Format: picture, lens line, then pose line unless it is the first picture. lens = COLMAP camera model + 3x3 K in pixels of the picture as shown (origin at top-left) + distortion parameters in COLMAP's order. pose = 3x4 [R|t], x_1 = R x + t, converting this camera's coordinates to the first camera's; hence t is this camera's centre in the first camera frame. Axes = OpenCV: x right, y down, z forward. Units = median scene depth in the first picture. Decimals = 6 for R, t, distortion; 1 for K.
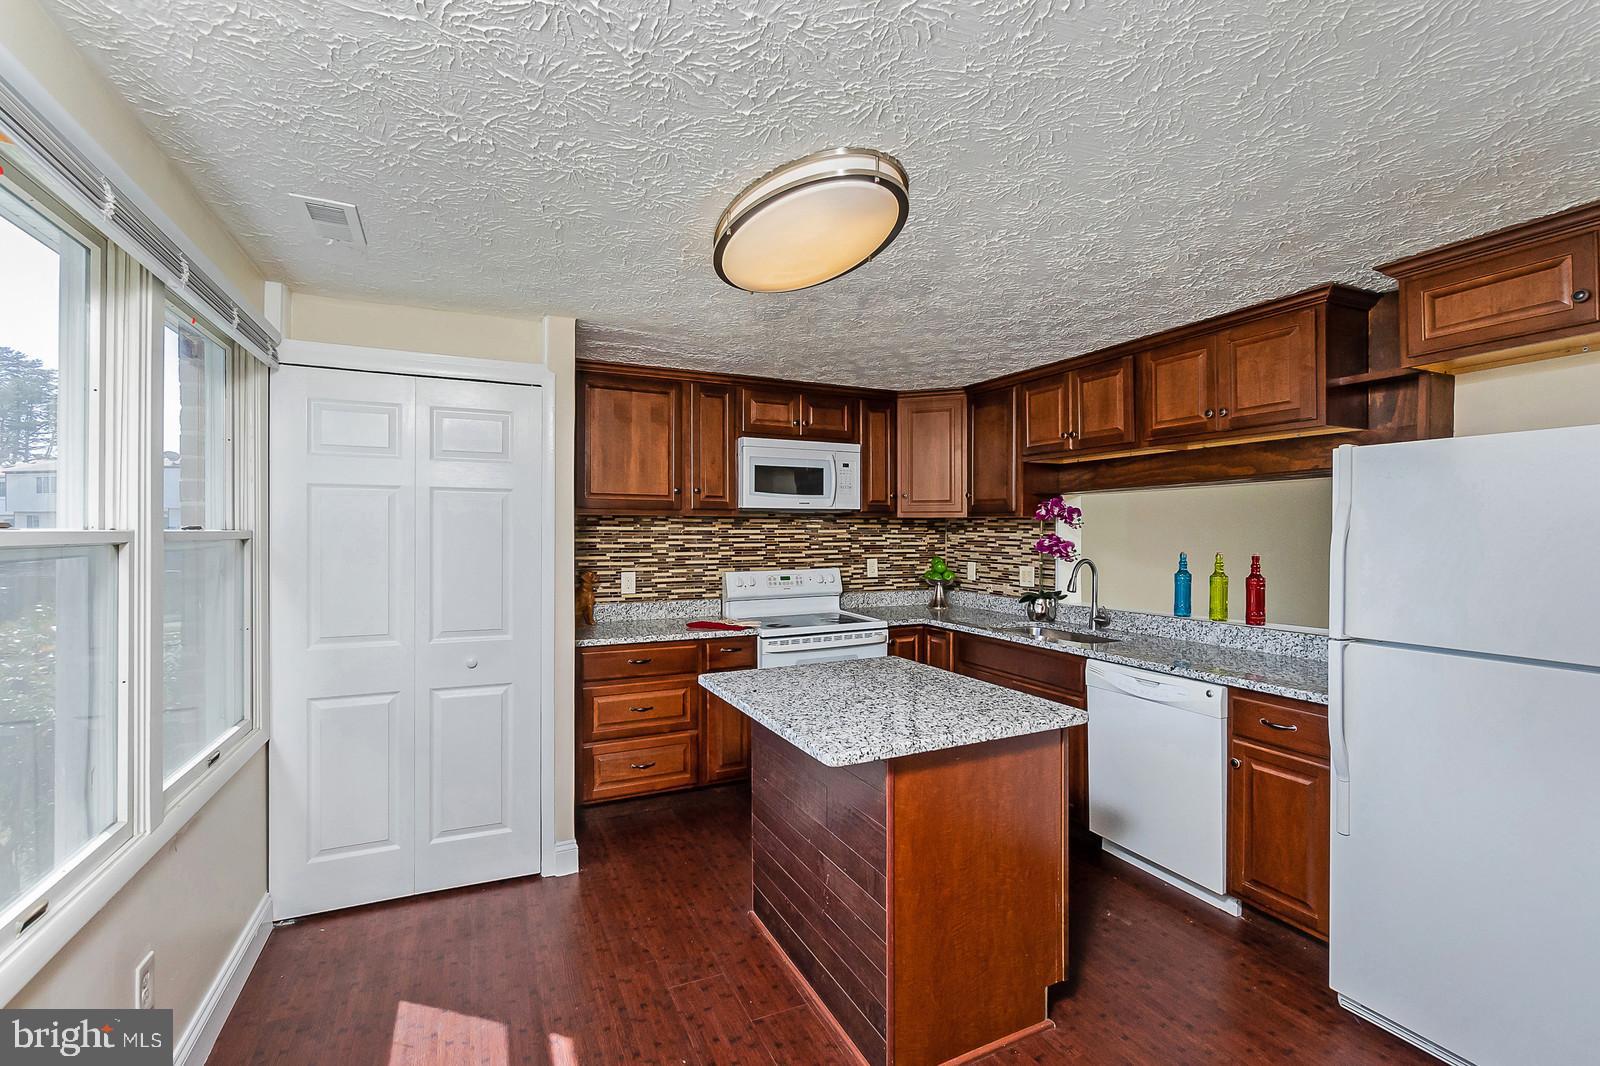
lens RADIAL K [[690.1, 0, 794.5], [0, 690.1, 533.4], [0, 0, 1]] dist [-0.015581, 0.001456]
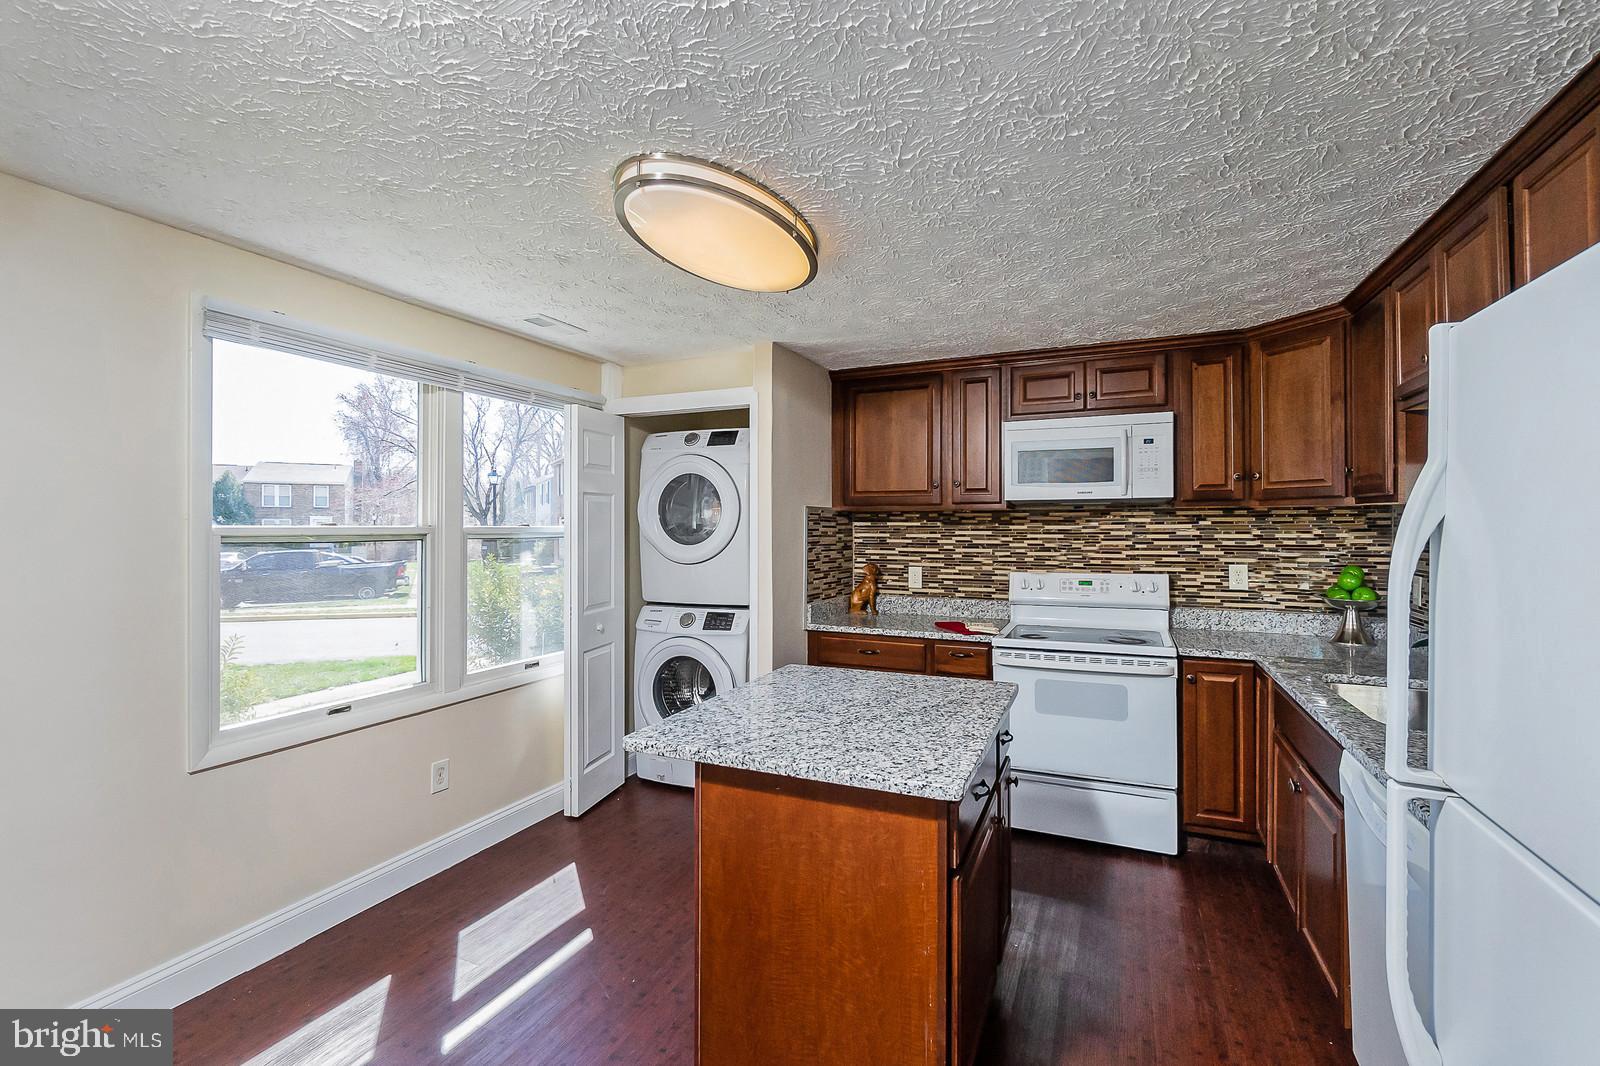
lens RADIAL K [[690.1, 0, 794.8], [0, 690.1, 525.2], [0, 0, 1]] dist [-0.015581, 0.001456]
pose [[0.645114, -0.001305, -0.764085, 0.410069], [-0.001442, 0.999995, -0.002925, -0.001977], [0.764085, 0.002989, 0.645109, 0.201930]]
